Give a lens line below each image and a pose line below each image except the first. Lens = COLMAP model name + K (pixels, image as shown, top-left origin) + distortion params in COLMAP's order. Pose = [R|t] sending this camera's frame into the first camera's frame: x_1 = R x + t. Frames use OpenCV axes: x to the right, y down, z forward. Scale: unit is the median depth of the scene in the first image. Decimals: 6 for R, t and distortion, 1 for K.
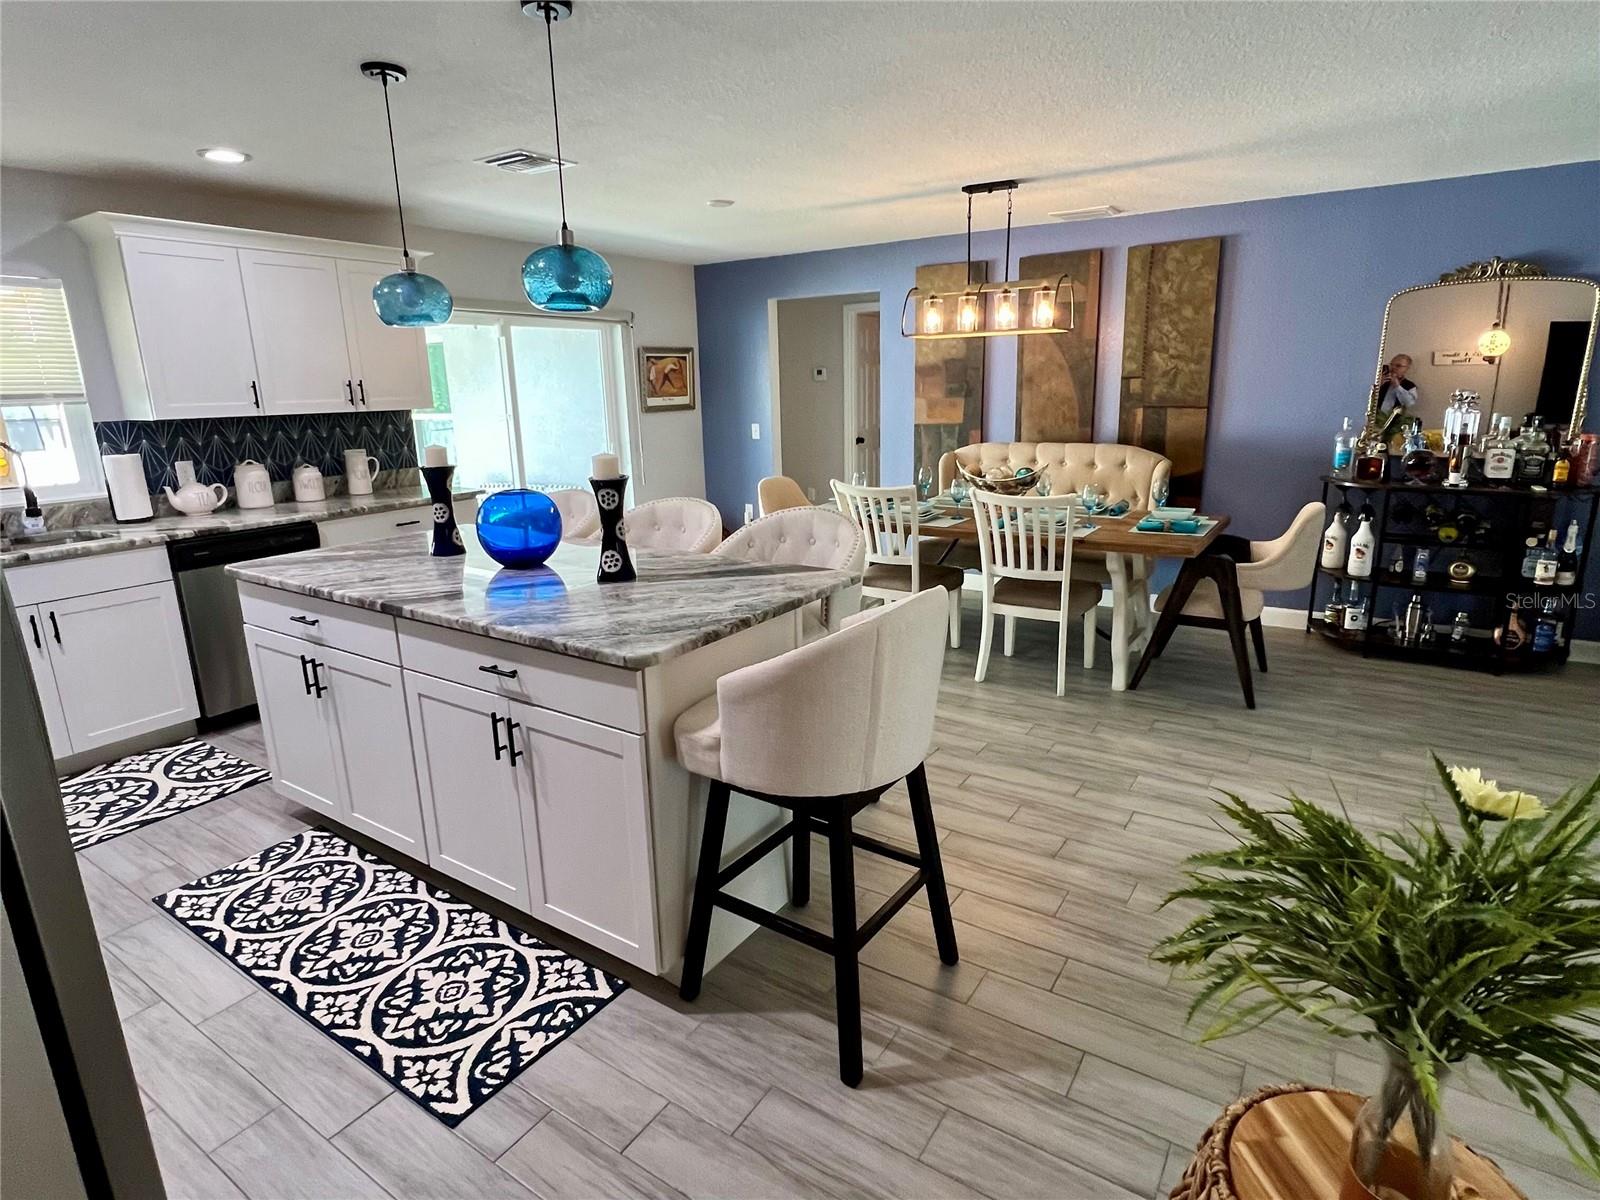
lens RADIAL K [[850.5, 0, 798.7], [0, 850.5, 596.4], [0, 0, 1]] dist [-0.000225, -0.000512]
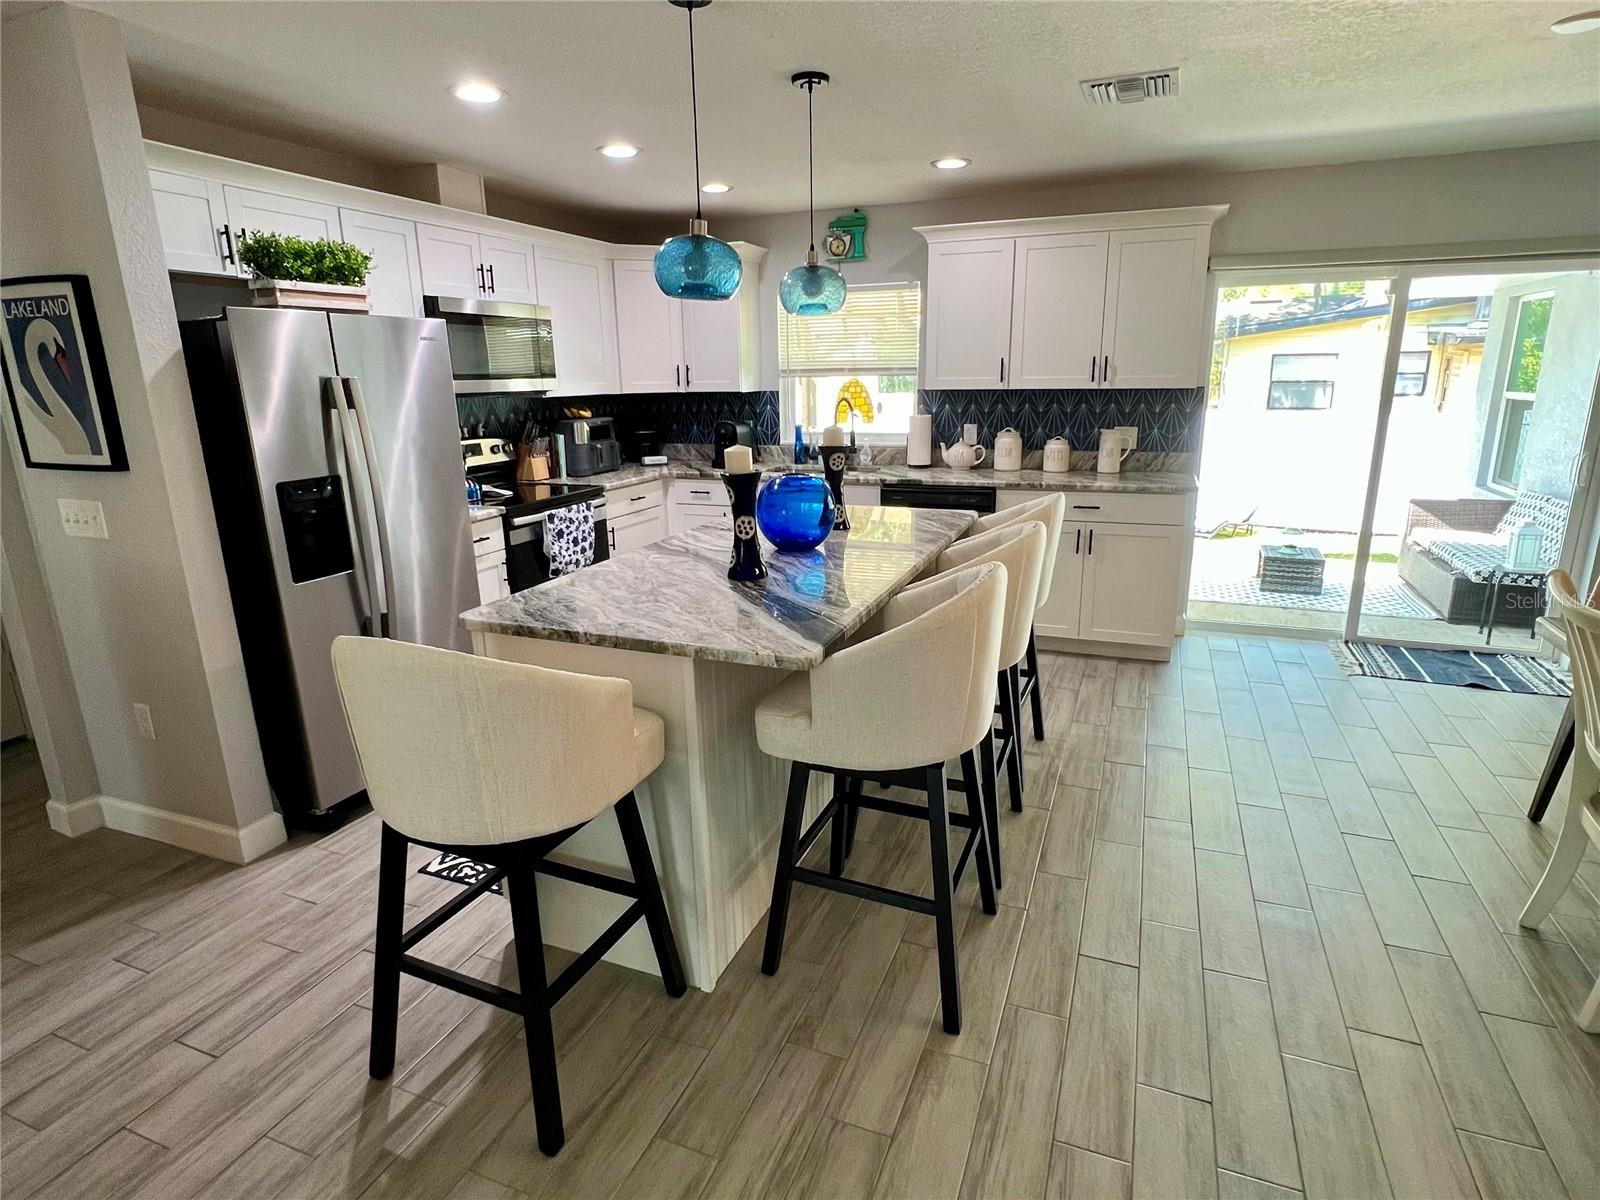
lens RADIAL K [[850.5, 0, 802.0], [0, 850.5, 593.8], [0, 0, 1]] dist [-0.000225, -0.000512]
pose [[0.199984, 0.266872, -0.942754, 0.435587], [-0.229030, 0.948268, 0.219849, -0.140777], [0.952655, 0.171952, 0.250760, 0.507562]]
